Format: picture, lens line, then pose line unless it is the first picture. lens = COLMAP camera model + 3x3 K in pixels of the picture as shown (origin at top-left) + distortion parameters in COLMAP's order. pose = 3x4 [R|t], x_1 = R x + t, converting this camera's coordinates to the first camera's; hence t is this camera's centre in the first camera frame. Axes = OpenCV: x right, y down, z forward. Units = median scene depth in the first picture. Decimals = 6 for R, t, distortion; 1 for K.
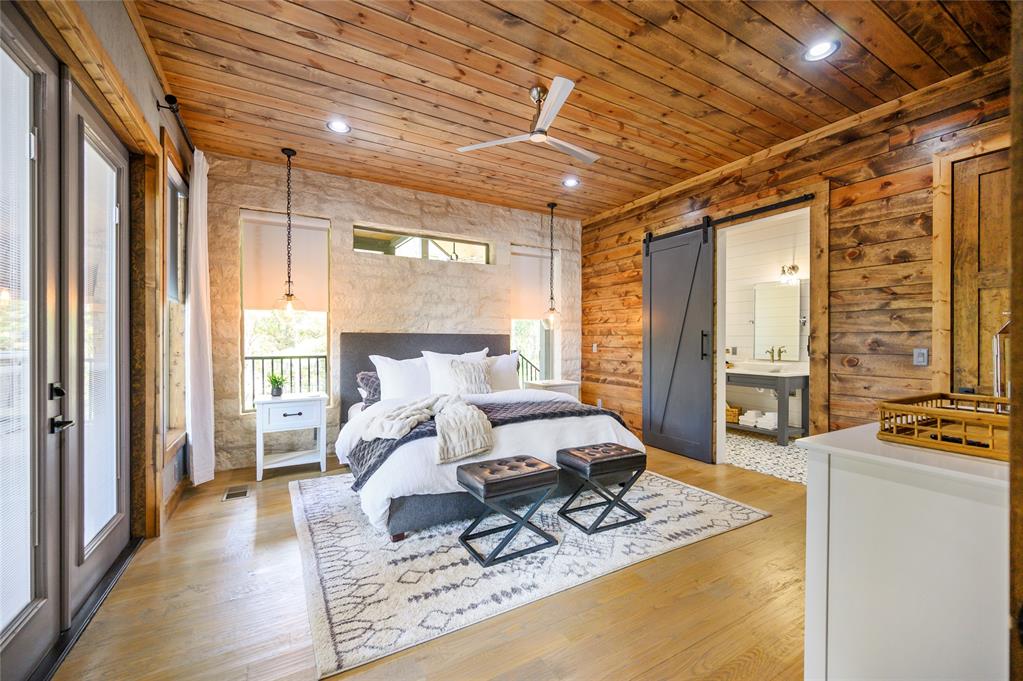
lens RADIAL K [[407.5, 0, 512.1], [0, 407.5, 340.6], [0, 0, 1]] dist [-0.002822, 0.001008]
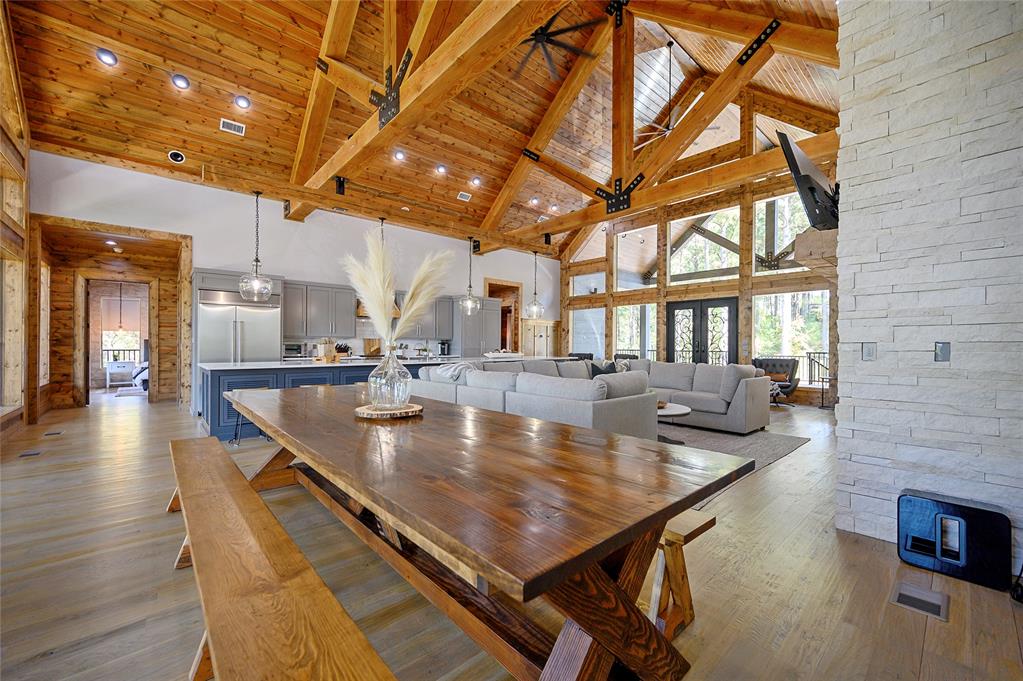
lens RADIAL K [[407.5, 0, 516.0], [0, 407.5, 343.9], [0, 0, 1]] dist [-0.002822, 0.001008]
pose [[0.974706, 0.009079, 0.223308, 1.508178], [-0.007289, 0.999934, -0.008840, 0.020812], [-0.223374, 0.006989, 0.974708, -2.388404]]
